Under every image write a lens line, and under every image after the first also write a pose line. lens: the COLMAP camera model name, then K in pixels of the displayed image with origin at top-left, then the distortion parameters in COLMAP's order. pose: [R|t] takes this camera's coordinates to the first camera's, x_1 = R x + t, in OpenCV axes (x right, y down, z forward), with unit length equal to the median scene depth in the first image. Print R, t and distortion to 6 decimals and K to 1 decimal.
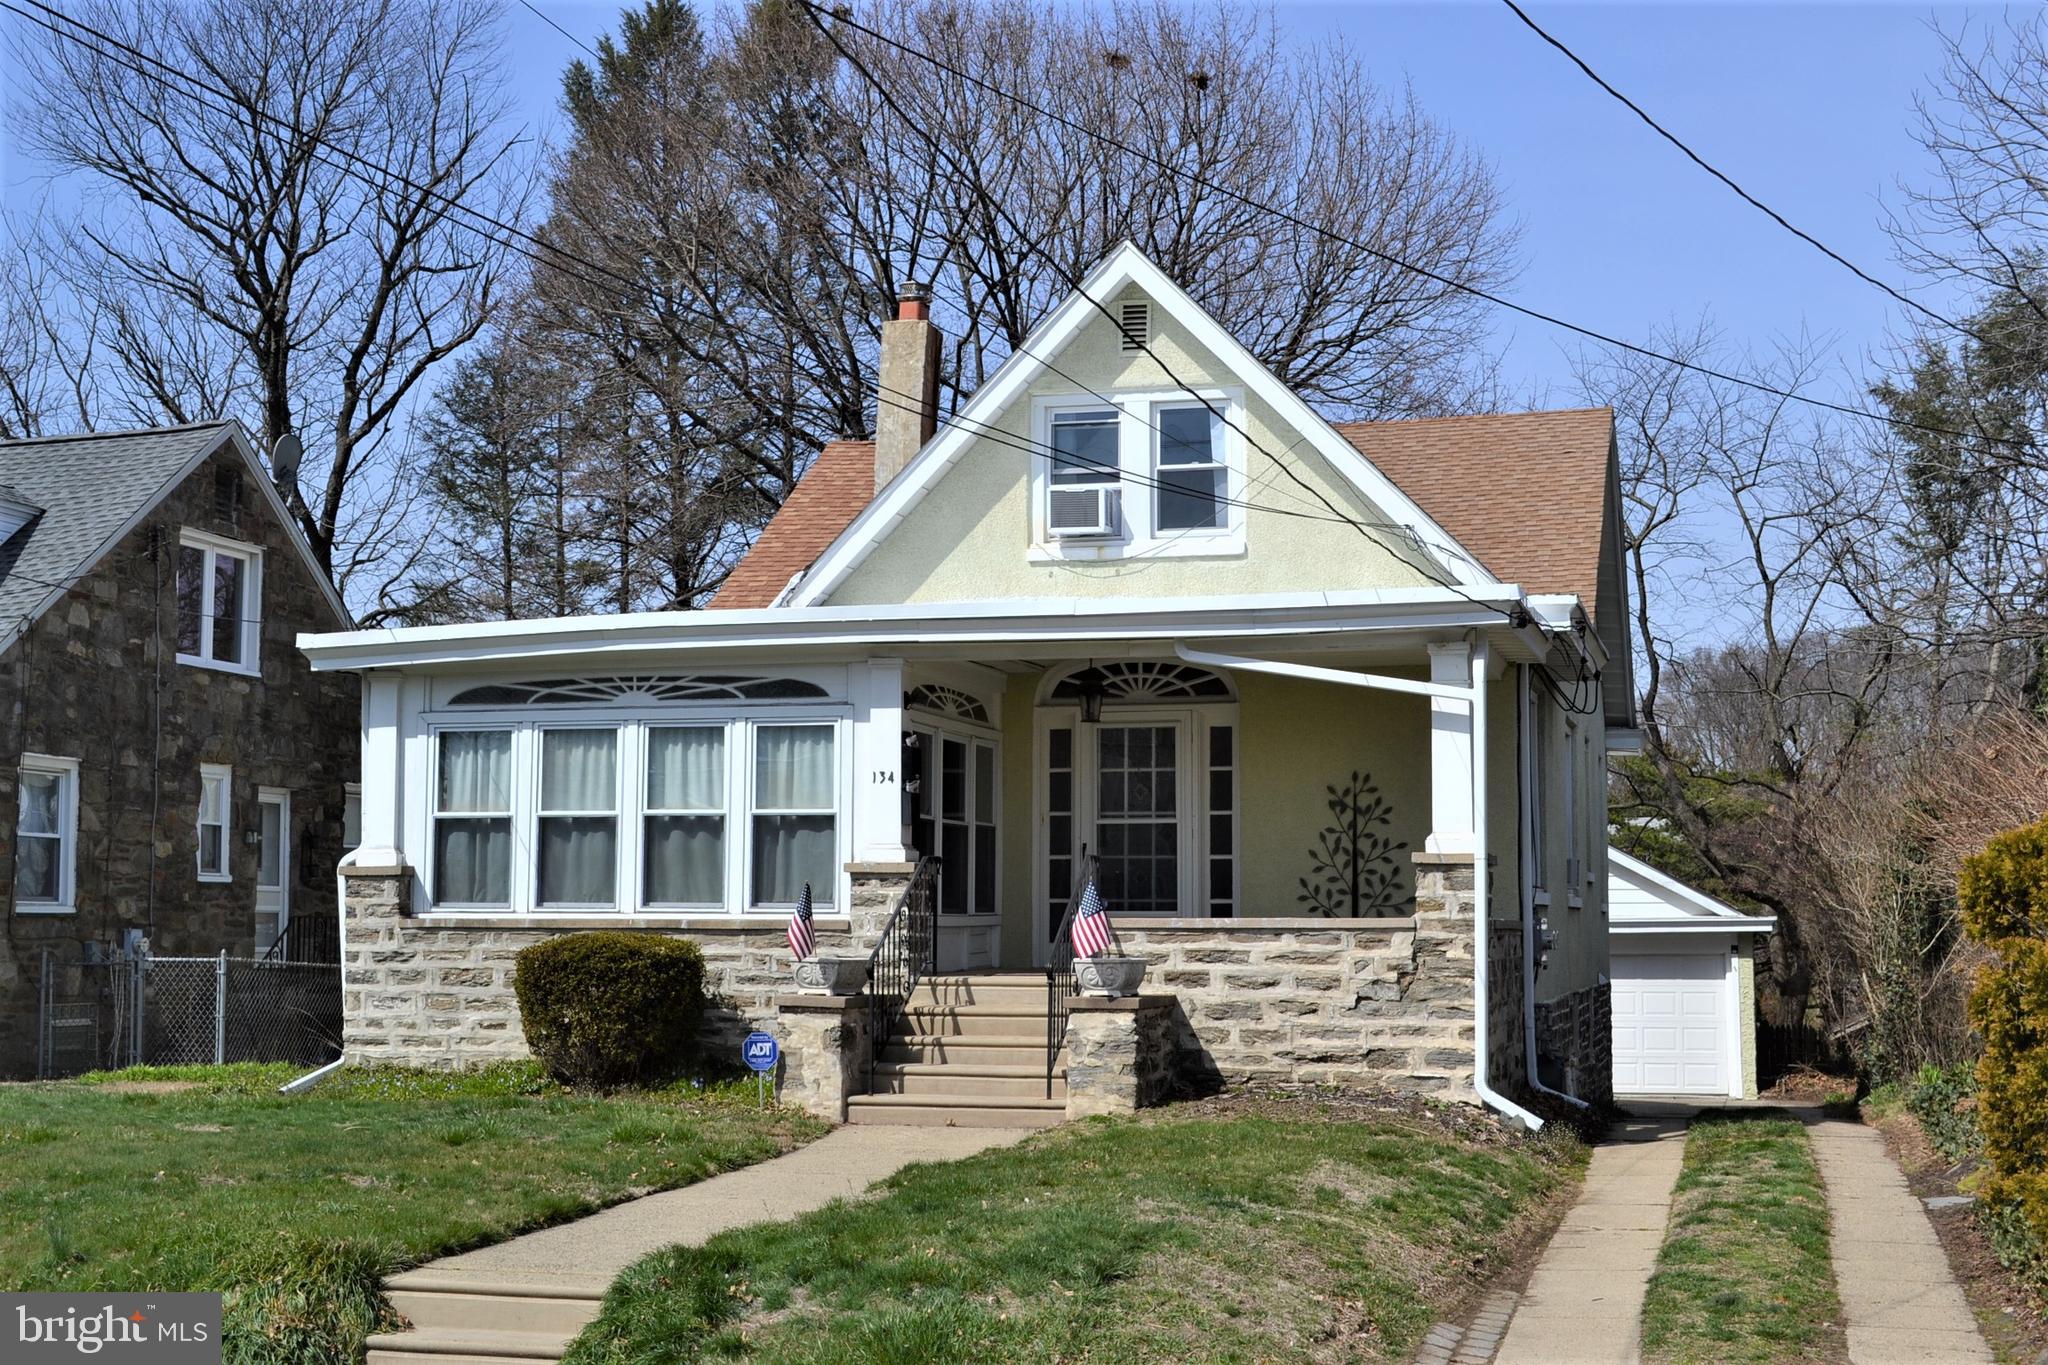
lens RADIAL K [[2652.3, 0, 1024.9], [0, 2652.3, 682.9], [0, 0, 1]] dist [-0.025165, 0.000000]
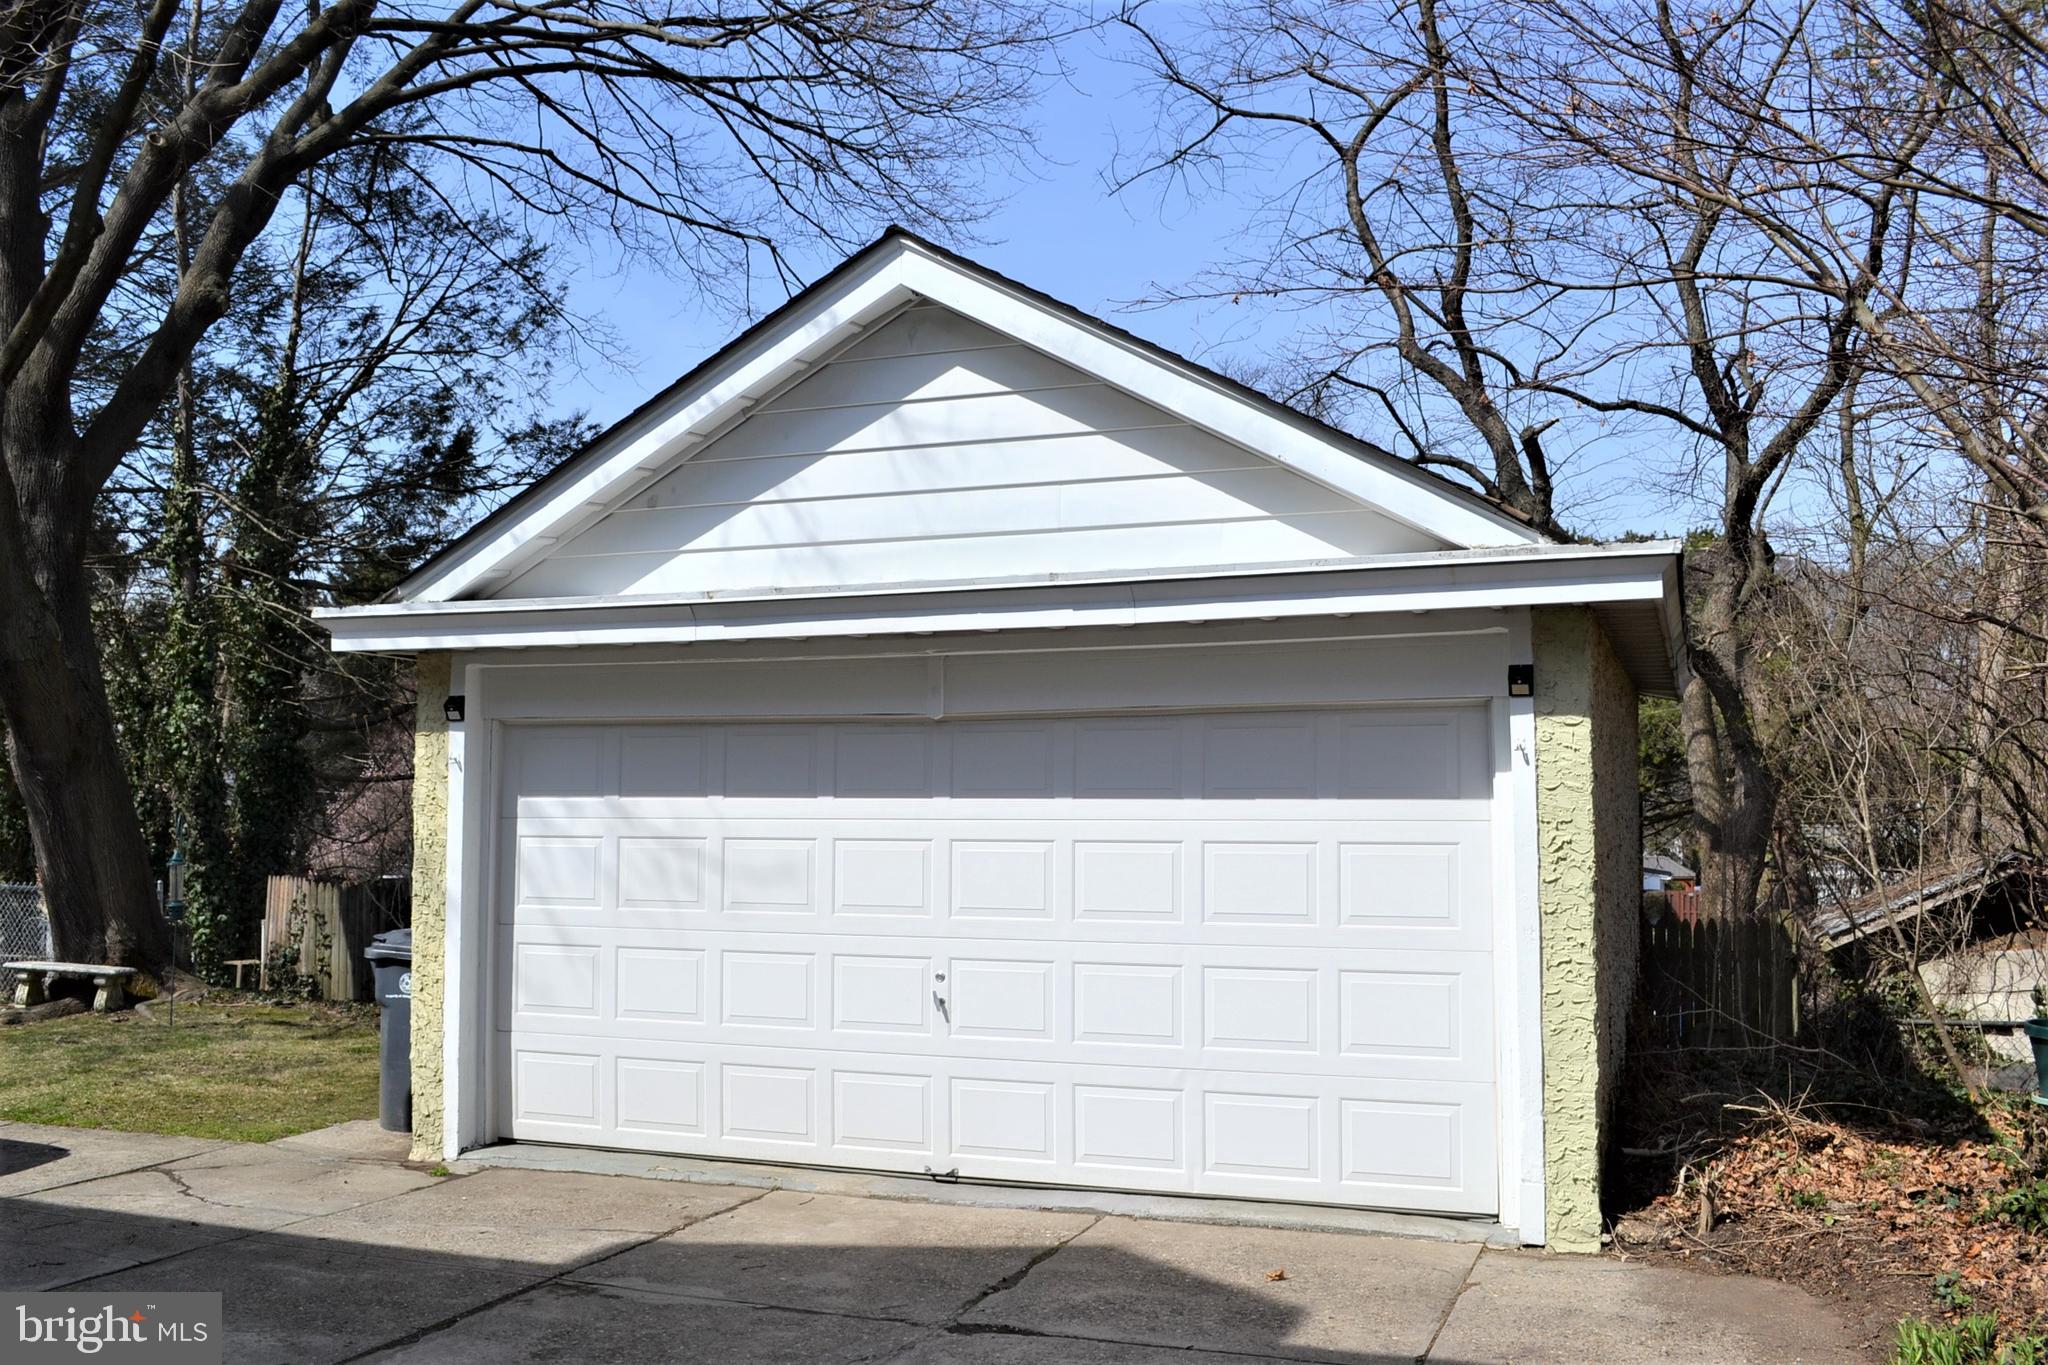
lens RADIAL K [[1788.7, 0, 1027.0], [0, 1788.7, 680.9], [0, 0, 1]] dist [-0.063981, -0.007017]
pose [[0.995507, -0.005762, -0.094513, 0.236663], [0.008224, 0.999636, 0.025687, 0.095992], [0.094330, -0.026349, 0.995192, 0.821193]]
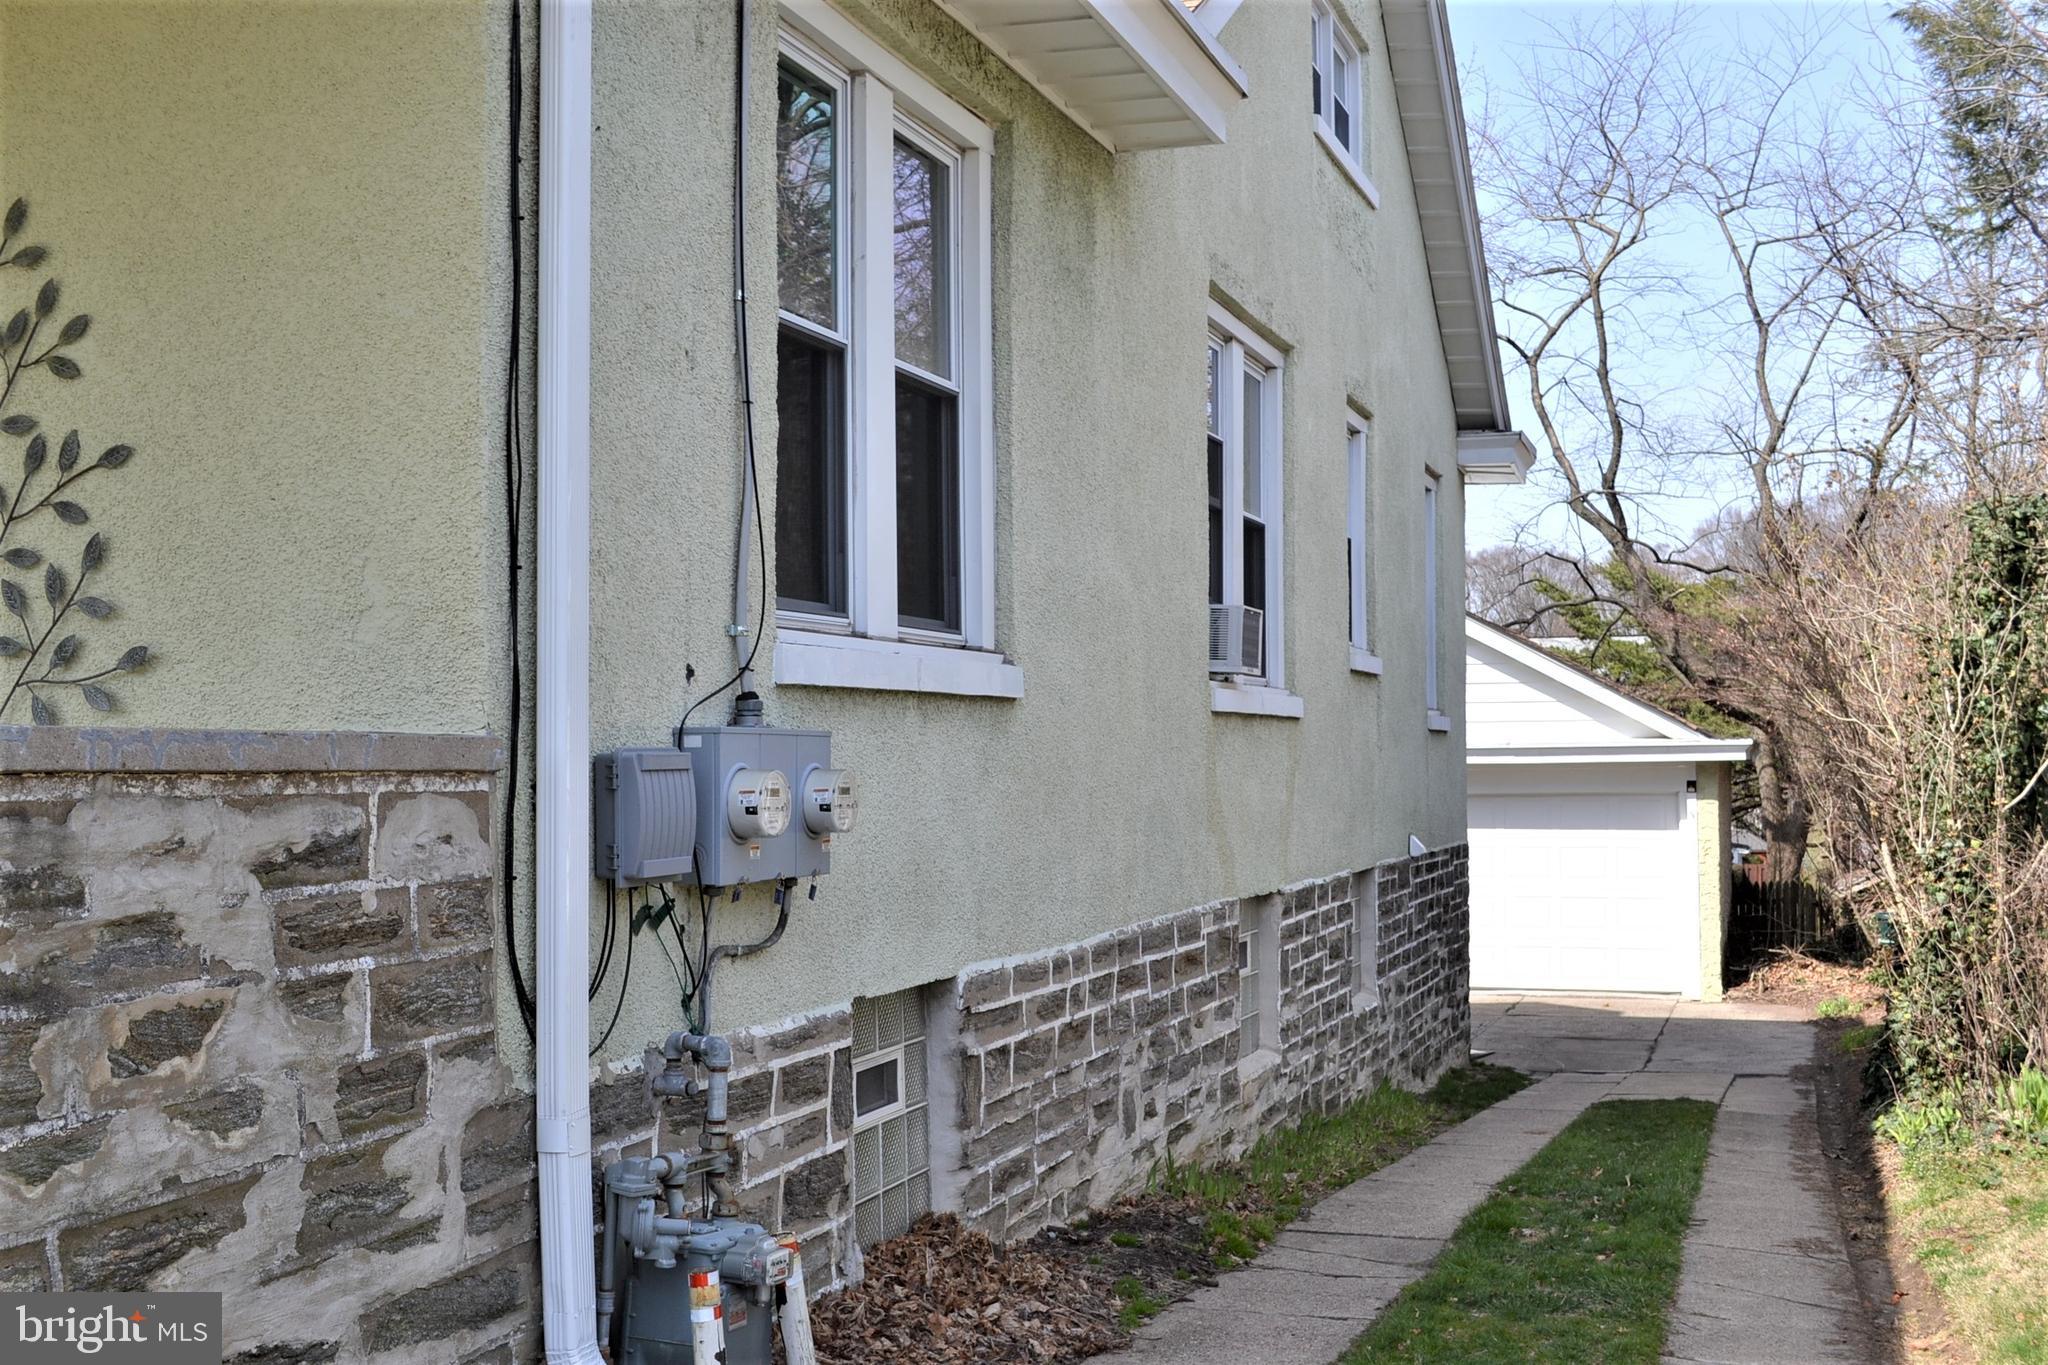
lens RADIAL K [[2151.5, 0, 1020.8], [0, 2151.5, 684.4], [0, 0, 1]] dist [-0.054037, 0.000000]
pose [[0.997145, -0.007461, -0.075138, 0.135861], [0.011803, 0.998275, 0.057514, 0.039844], [0.074579, -0.058237, 0.995513, 0.432333]]
